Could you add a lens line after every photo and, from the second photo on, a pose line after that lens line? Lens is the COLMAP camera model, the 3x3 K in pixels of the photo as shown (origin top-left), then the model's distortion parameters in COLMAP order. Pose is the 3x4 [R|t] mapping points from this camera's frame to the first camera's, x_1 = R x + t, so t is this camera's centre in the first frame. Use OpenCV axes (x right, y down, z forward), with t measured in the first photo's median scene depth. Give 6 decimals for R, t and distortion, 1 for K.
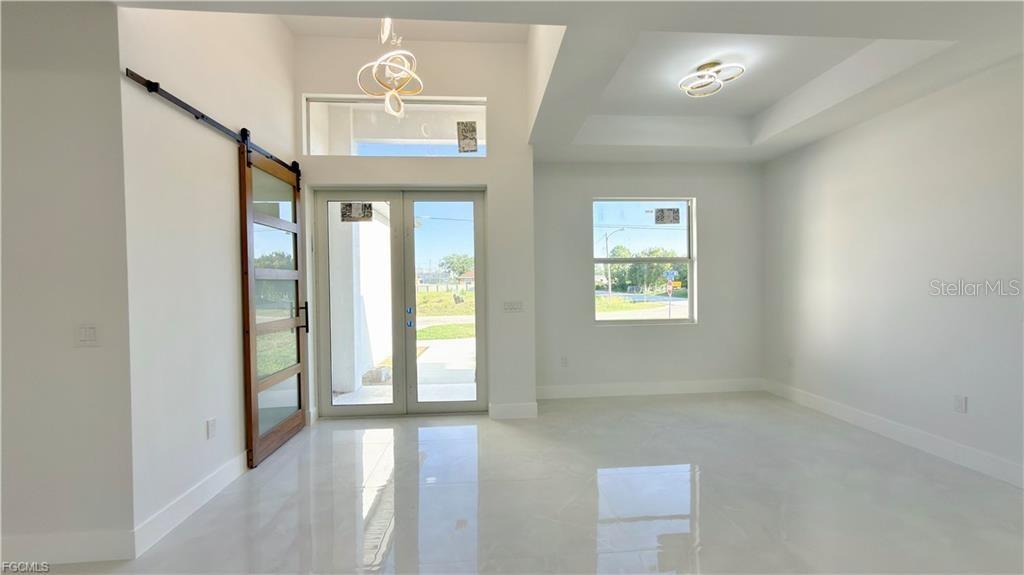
lens RADIAL K [[406.3, 0, 508.8], [0, 406.3, 285.6], [0, 0, 1]] dist [0.001696, 0.000277]
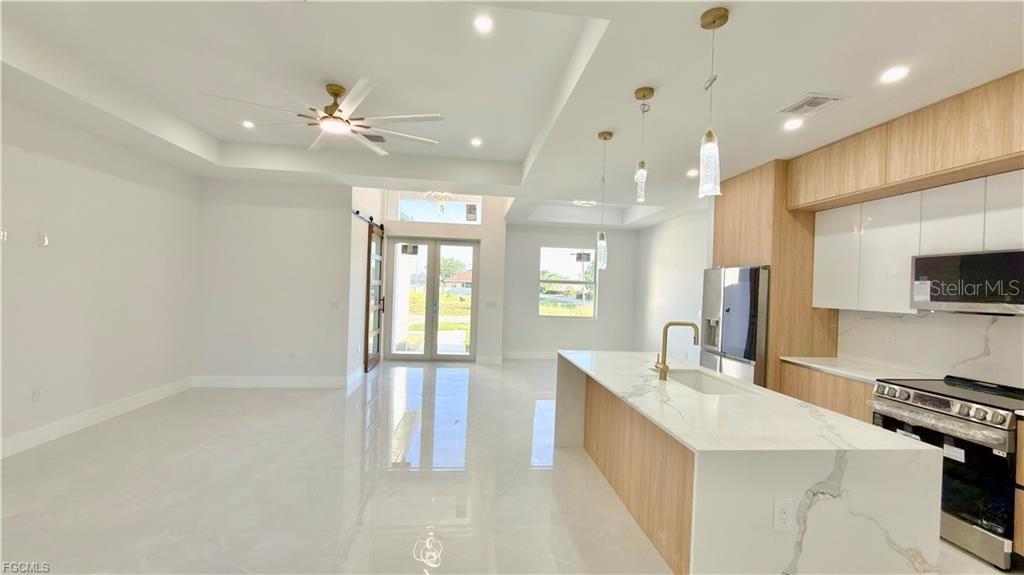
lens RADIAL K [[406.3, 0, 512.6], [0, 406.3, 288.9], [0, 0, 1]] dist [0.001696, 0.000277]
pose [[0.997628, 0.048062, 0.049276, 0.010639], [-0.047866, 0.998840, -0.005157, -0.014256], [-0.049467, 0.002786, 0.998772, -0.825590]]
